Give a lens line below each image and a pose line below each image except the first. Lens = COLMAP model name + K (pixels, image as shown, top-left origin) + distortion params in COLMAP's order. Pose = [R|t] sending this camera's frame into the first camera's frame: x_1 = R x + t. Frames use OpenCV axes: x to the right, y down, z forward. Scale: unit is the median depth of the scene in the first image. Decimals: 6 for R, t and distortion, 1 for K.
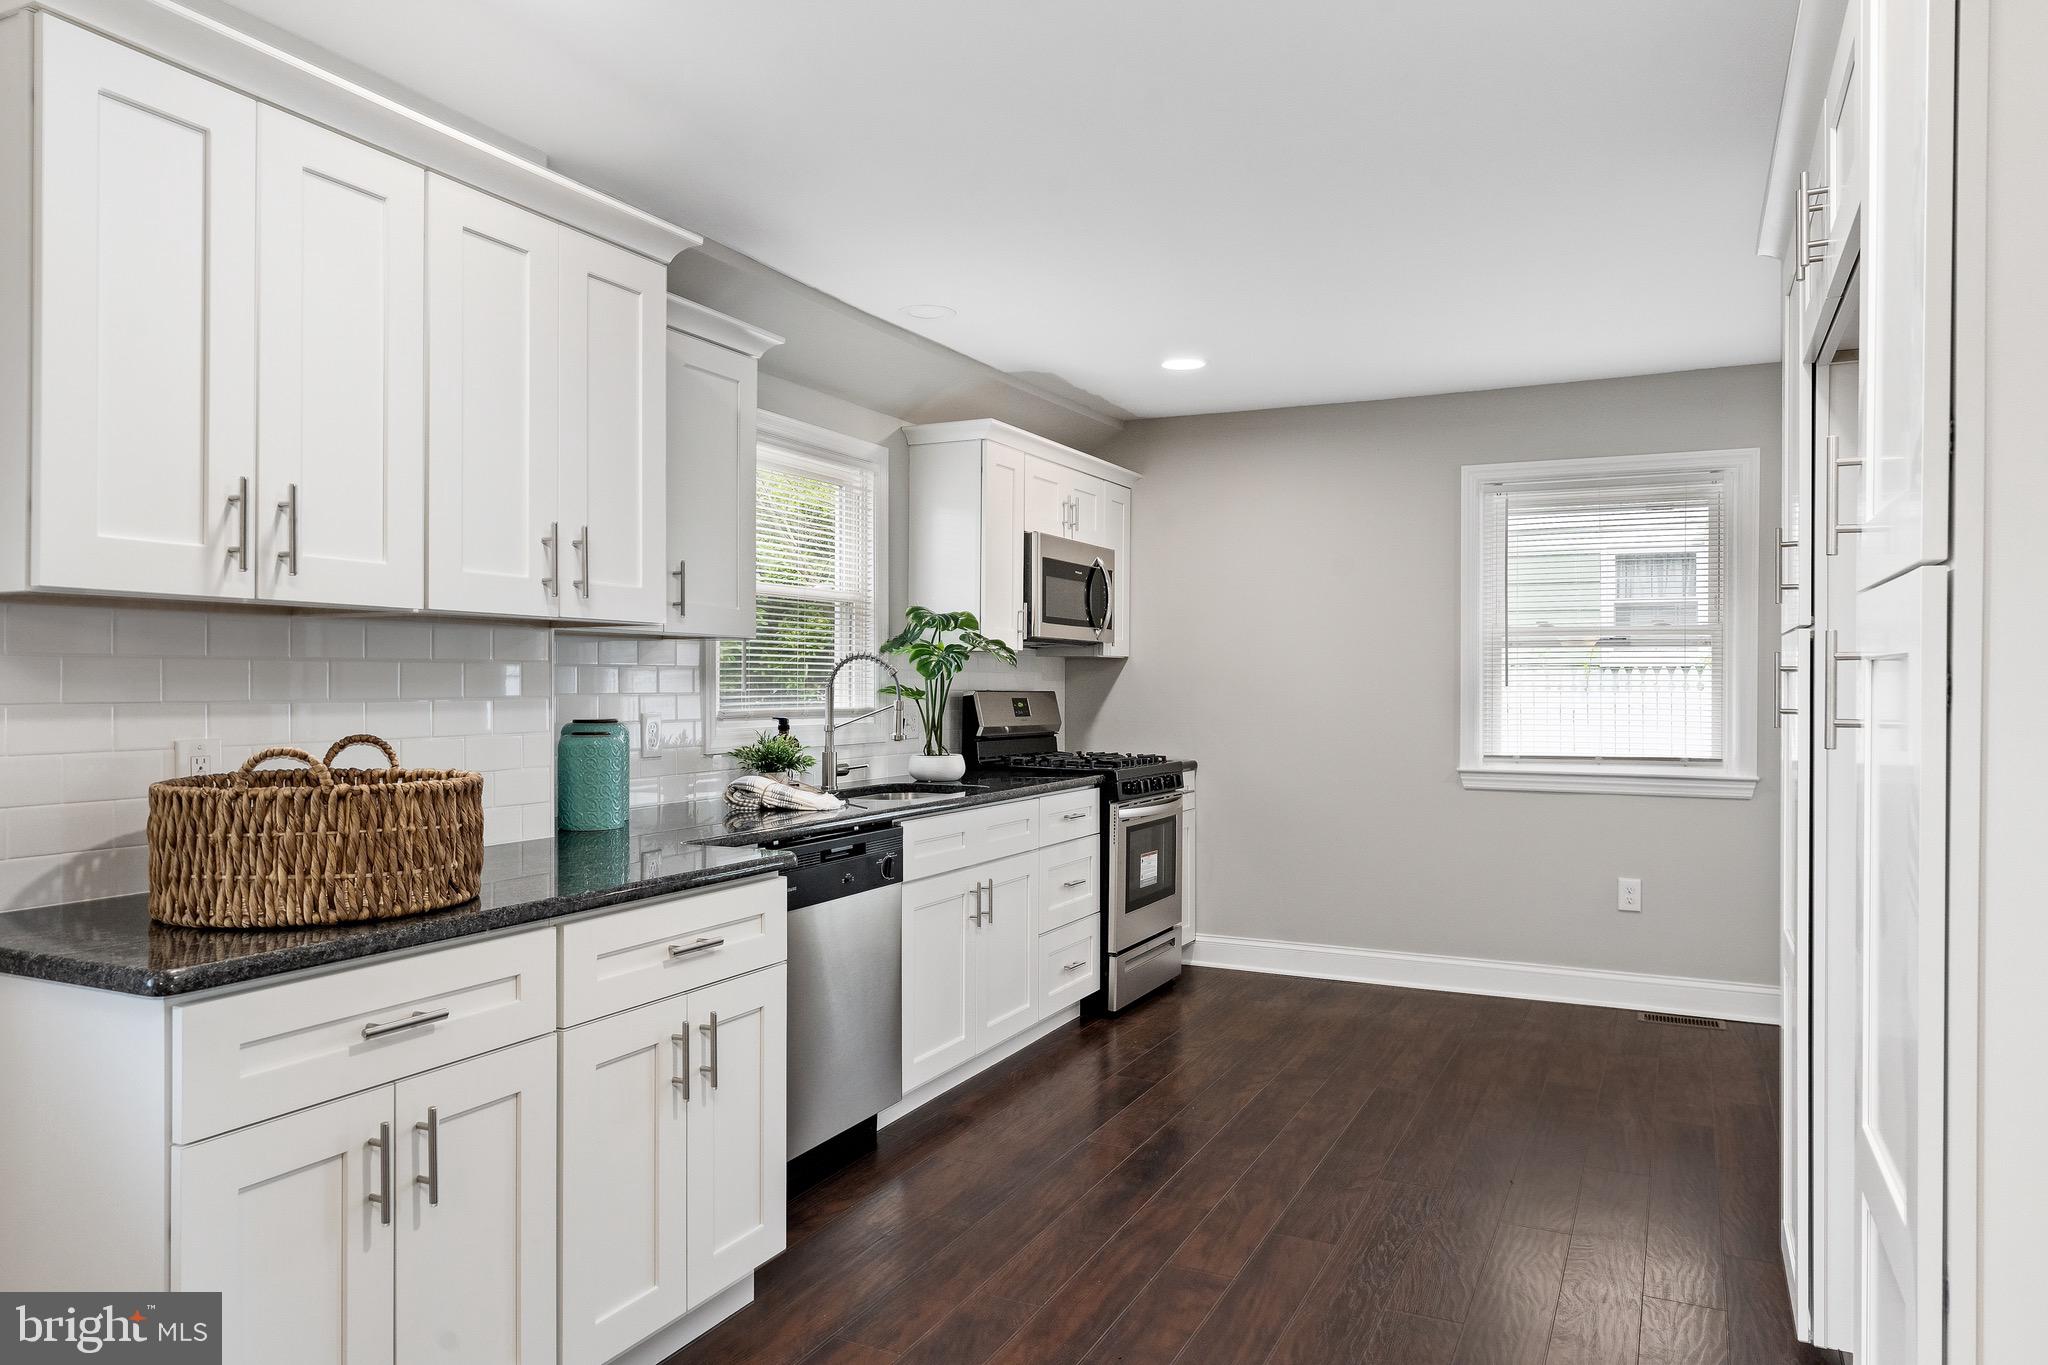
lens RADIAL K [[1374.3, 0, 1024.0], [0, 1374.3, 682.5], [0, 0, 1]] dist [0.007183, 0.002426]
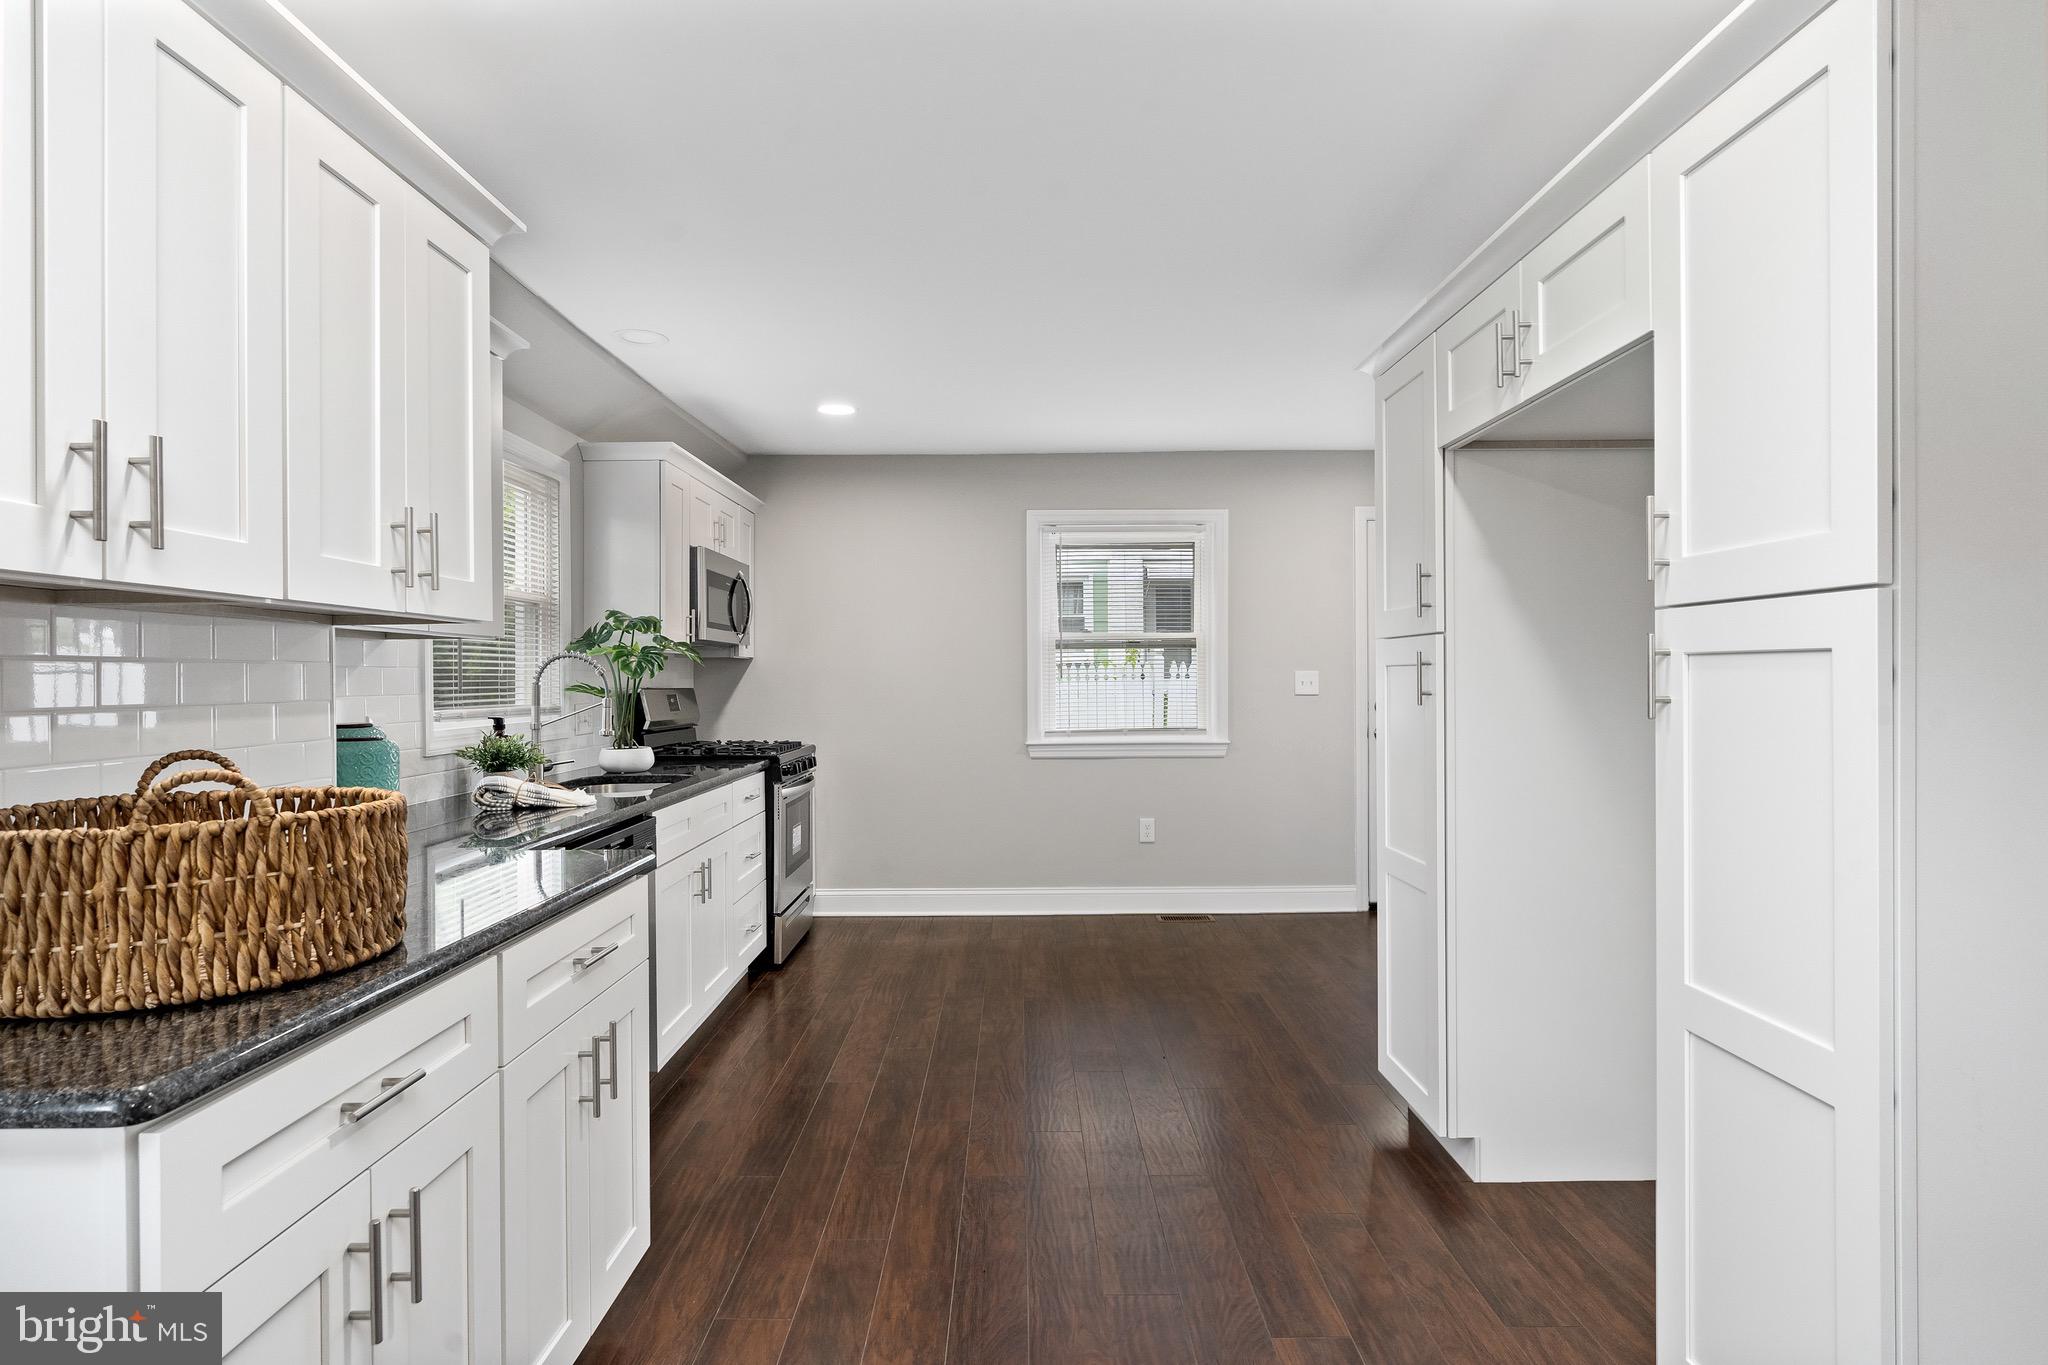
lens RADIAL K [[1078.6, 0, 1025.4], [0, 1078.6, 676.4], [0, 0, 1]] dist [-0.000494, -0.000182]
pose [[0.897822, -0.009812, 0.440249, -0.282275], [0.010882, 0.999941, 0.000093, -0.000601], [-0.440223, 0.004708, 0.897876, 0.179176]]
